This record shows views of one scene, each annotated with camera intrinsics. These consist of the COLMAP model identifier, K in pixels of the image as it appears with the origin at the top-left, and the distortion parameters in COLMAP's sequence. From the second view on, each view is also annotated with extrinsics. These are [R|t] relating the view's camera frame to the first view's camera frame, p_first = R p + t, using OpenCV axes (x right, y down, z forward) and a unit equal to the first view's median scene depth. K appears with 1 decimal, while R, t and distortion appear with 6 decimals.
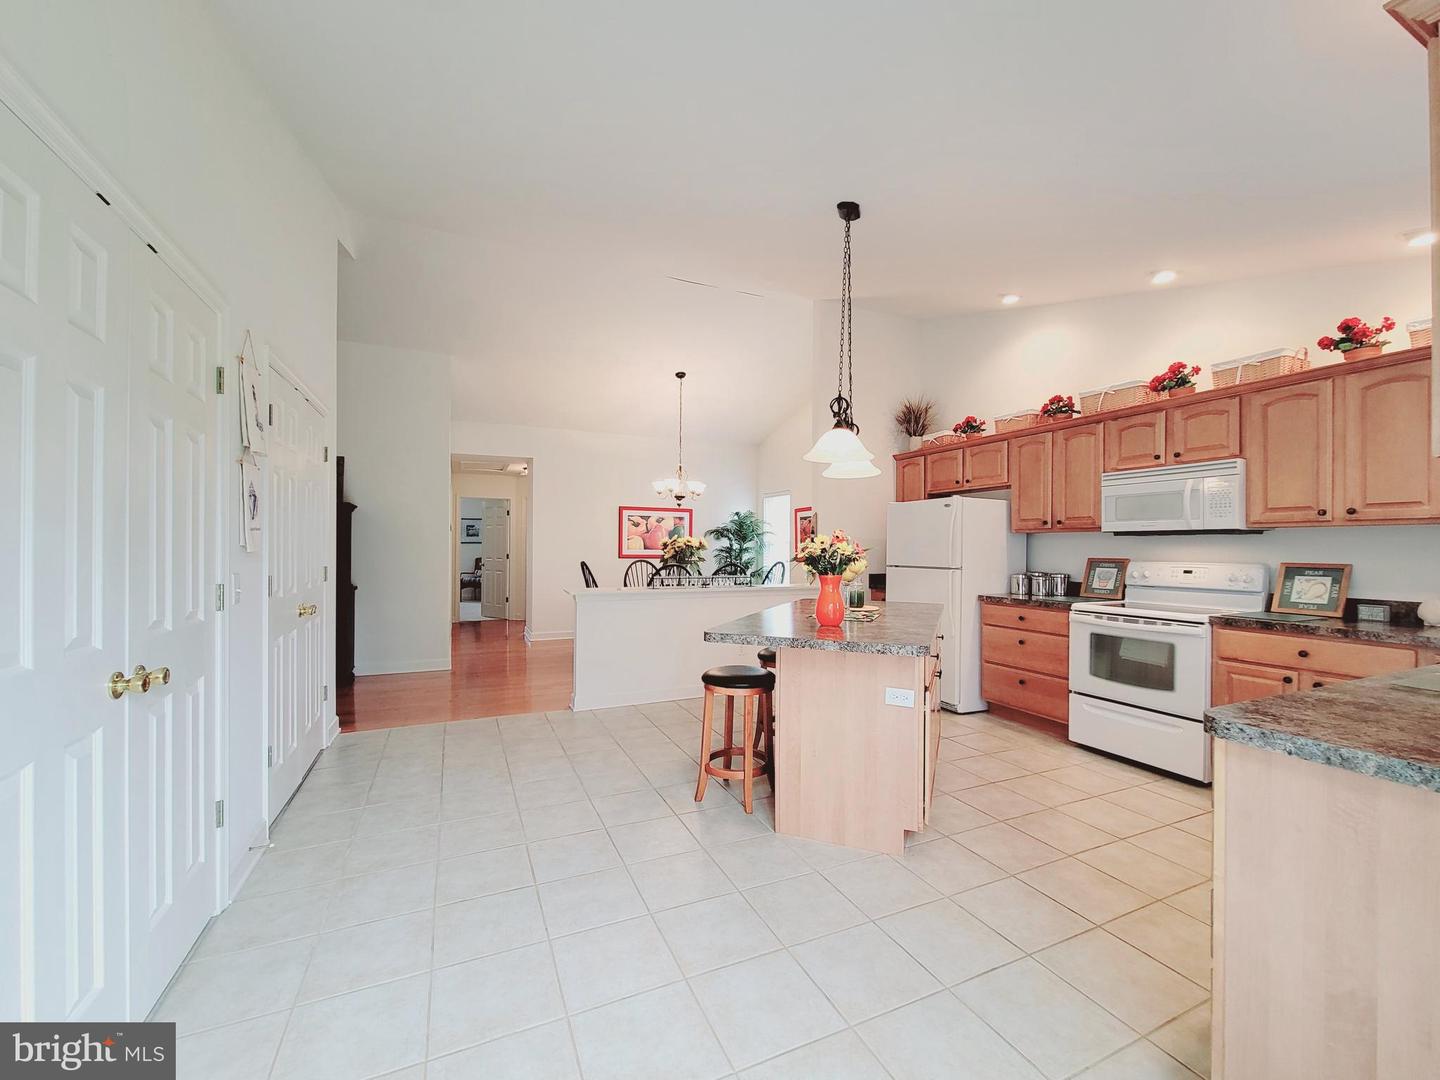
lens RADIAL K [[589.7, 0, 726.7], [0, 589.7, 546.5], [0, 0, 1]] dist [-0.001298, -0.000552]
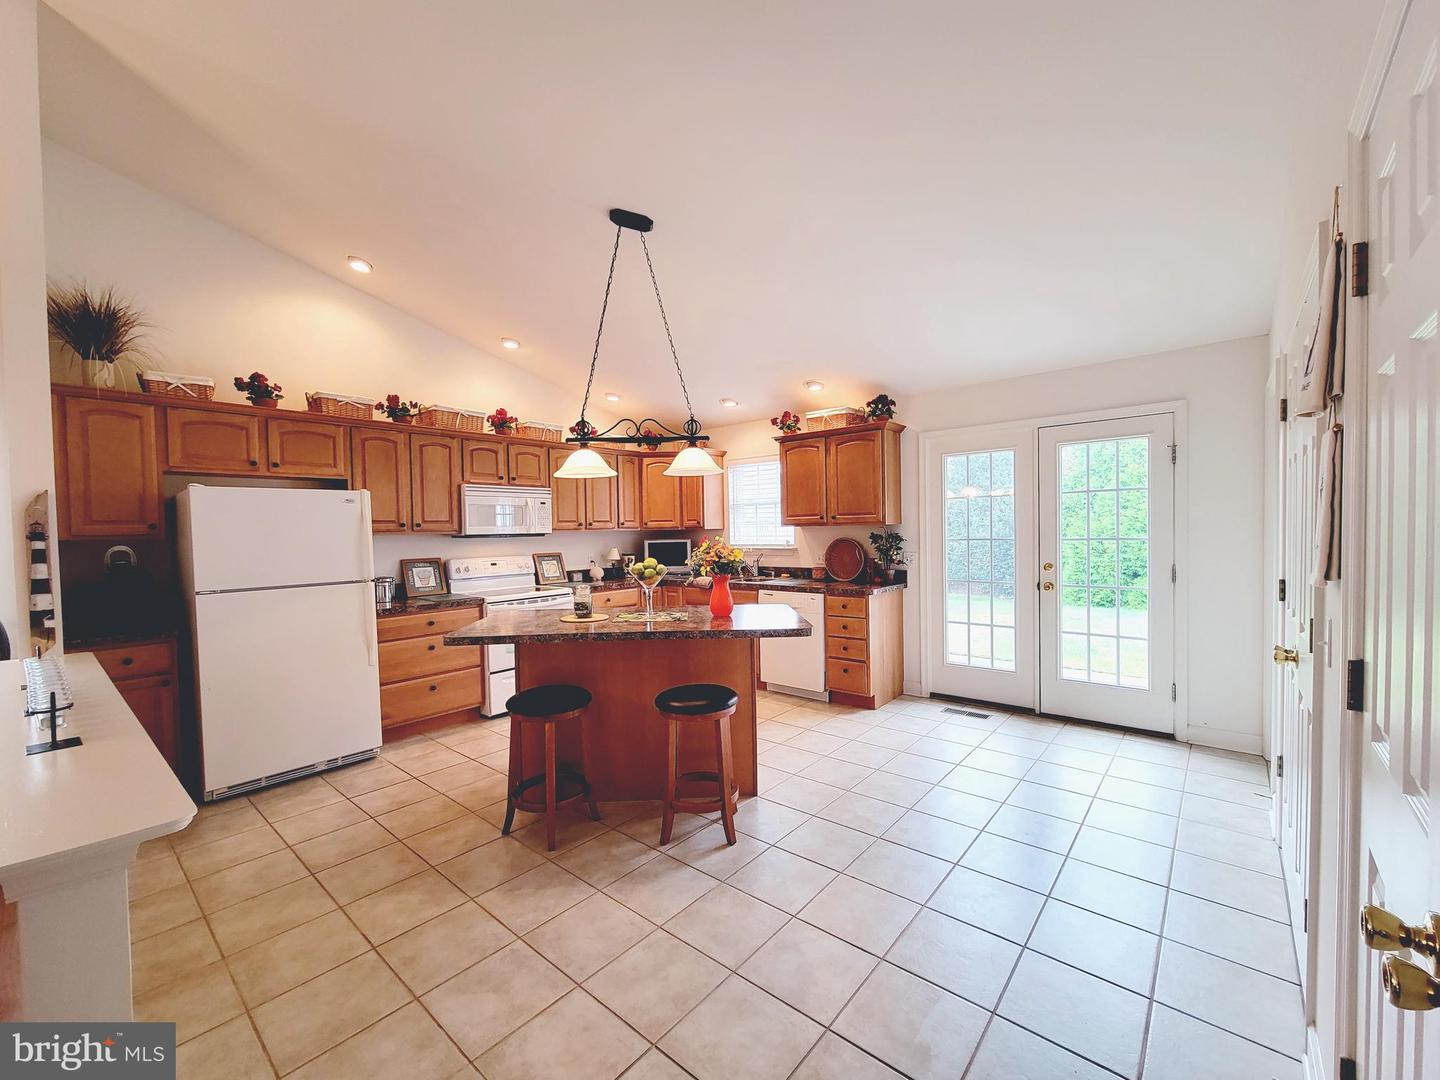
lens RADIAL K [[589.7, 0, 726.7], [0, 589.7, 546.5], [0, 0, 1]] dist [-0.001298, -0.000552]
pose [[-0.426294, -0.026681, 0.904191, -0.613333], [0.012483, 0.999296, 0.035372, -0.035549], [-0.904499, 0.026366, -0.425661, 1.005958]]
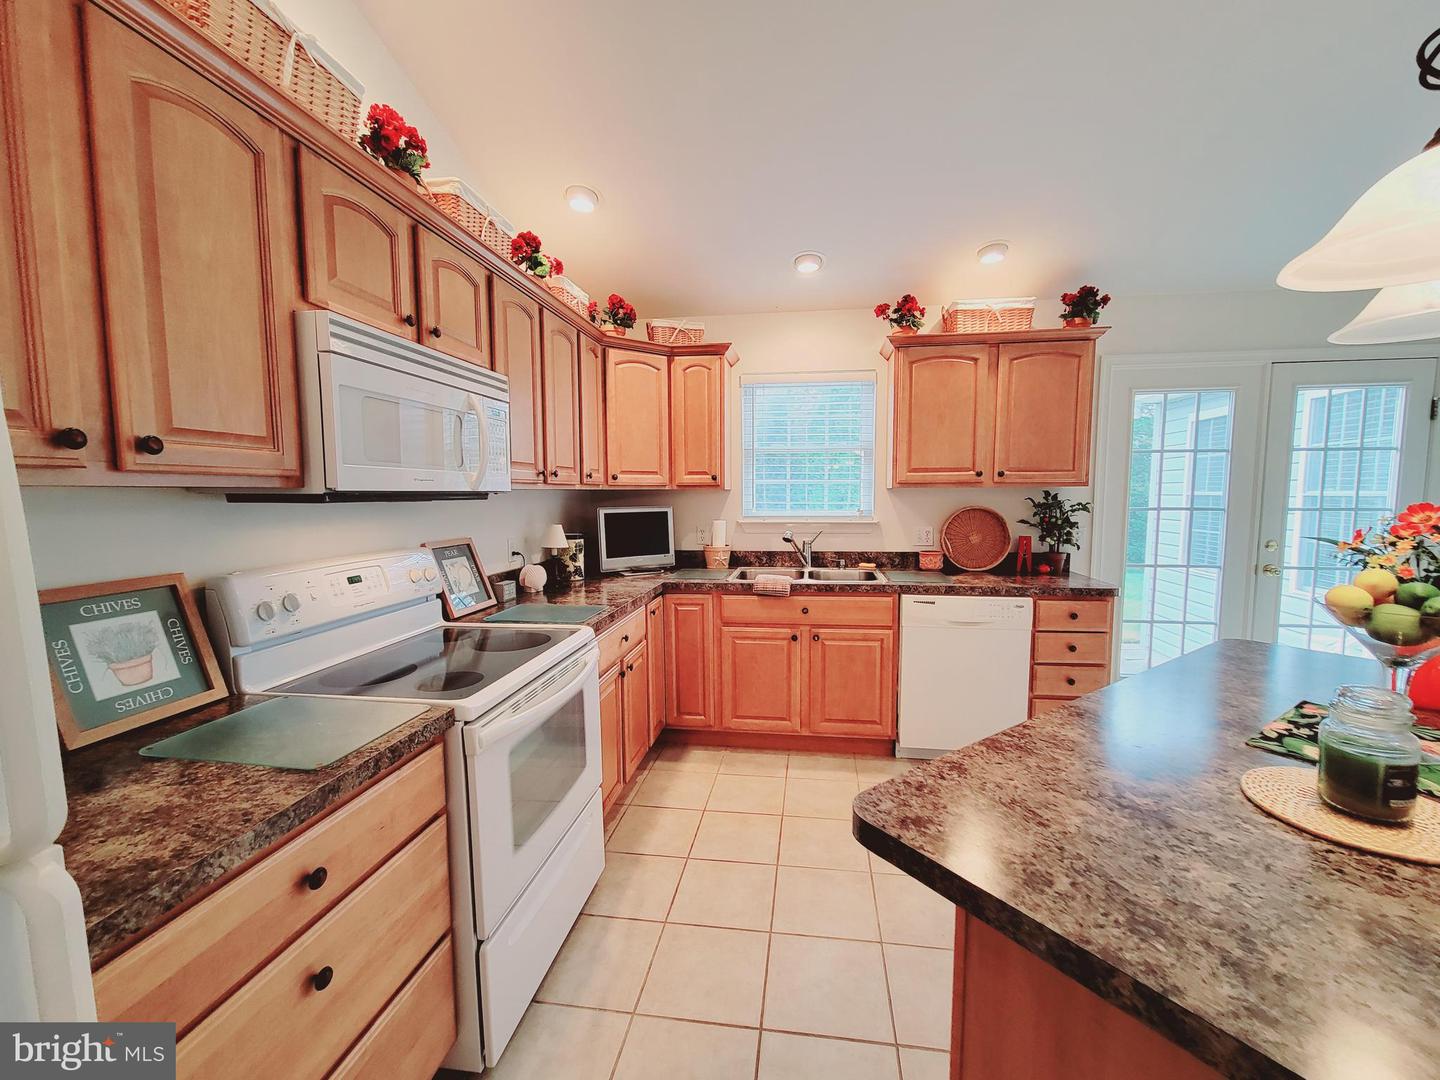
lens RADIAL K [[589.7, 0, 726.7], [0, 589.7, 546.5], [0, 0, 1]] dist [-0.001298, -0.000552]
pose [[-0.844536, -0.054266, 0.532741, 0.265331], [-0.005006, 0.995609, 0.093479, -0.025554], [-0.535475, 0.076279, -0.841100, 1.135383]]
